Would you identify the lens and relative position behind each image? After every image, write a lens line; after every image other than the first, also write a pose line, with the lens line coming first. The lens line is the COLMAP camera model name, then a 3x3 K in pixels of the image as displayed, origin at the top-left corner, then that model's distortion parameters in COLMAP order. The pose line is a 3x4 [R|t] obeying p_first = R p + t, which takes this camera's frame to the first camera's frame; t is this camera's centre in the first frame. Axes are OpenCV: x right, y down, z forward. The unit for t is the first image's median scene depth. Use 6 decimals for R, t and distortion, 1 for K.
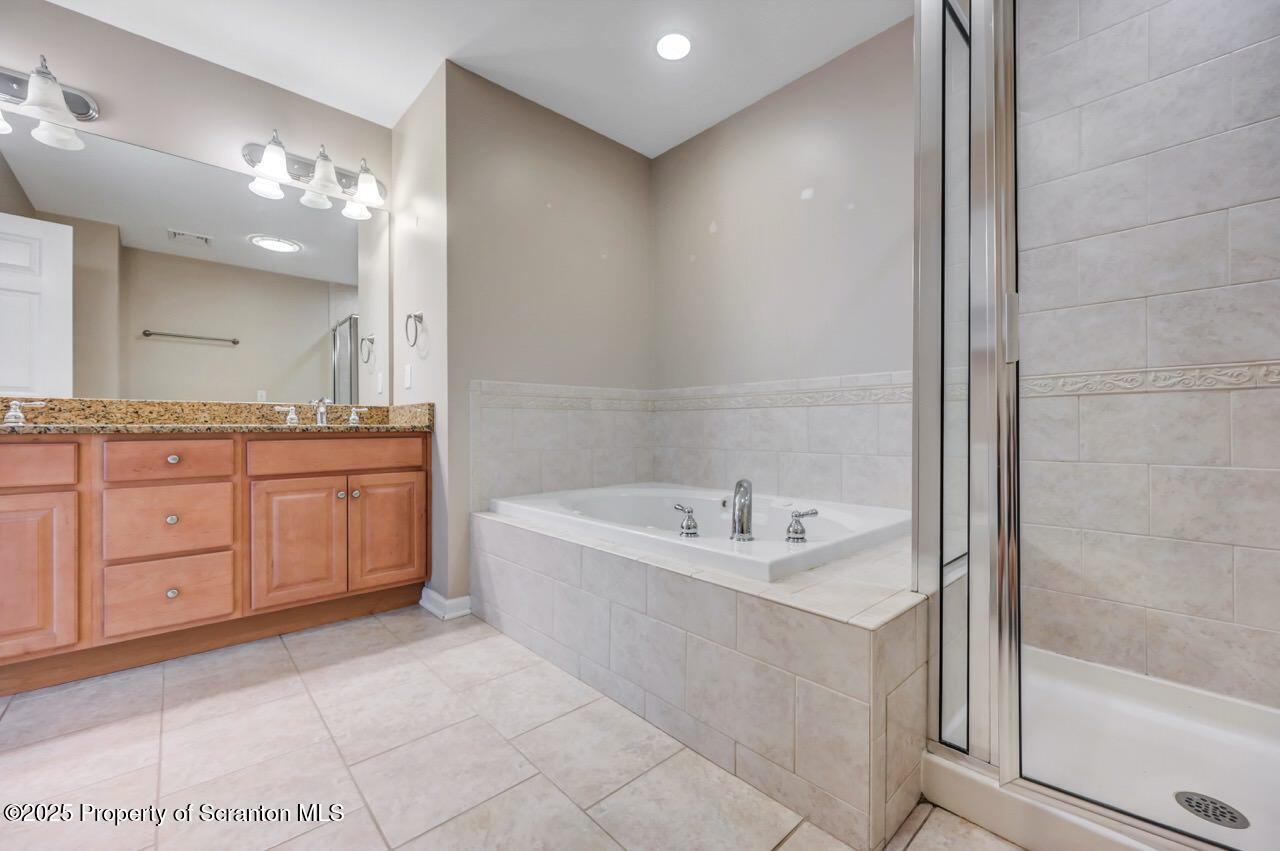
lens RADIAL K [[506.9, 0, 645.2], [0, 506.9, 433.8], [0, 0, 1]] dist [-0.000469, 0.000332]
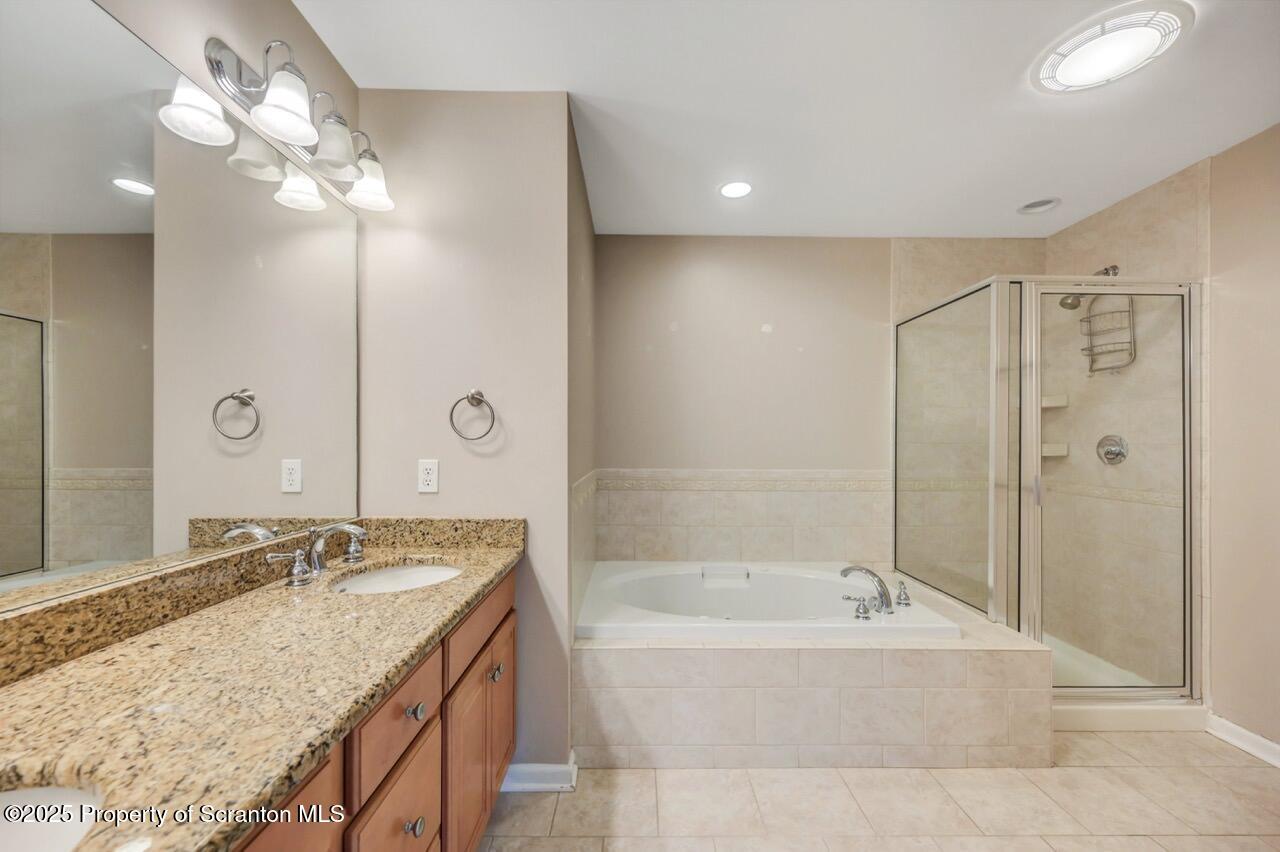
lens RADIAL K [[519.8, 0, 640.0], [0, 519.8, 439.8], [0, 0, 1]] dist [-0.000007, 0.000410]
pose [[0.671972, 0.006036, 0.740552, -1.003630], [0.001367, 0.999955, -0.009391, -0.195901], [-0.740575, 0.007322, 0.671934, 0.385889]]
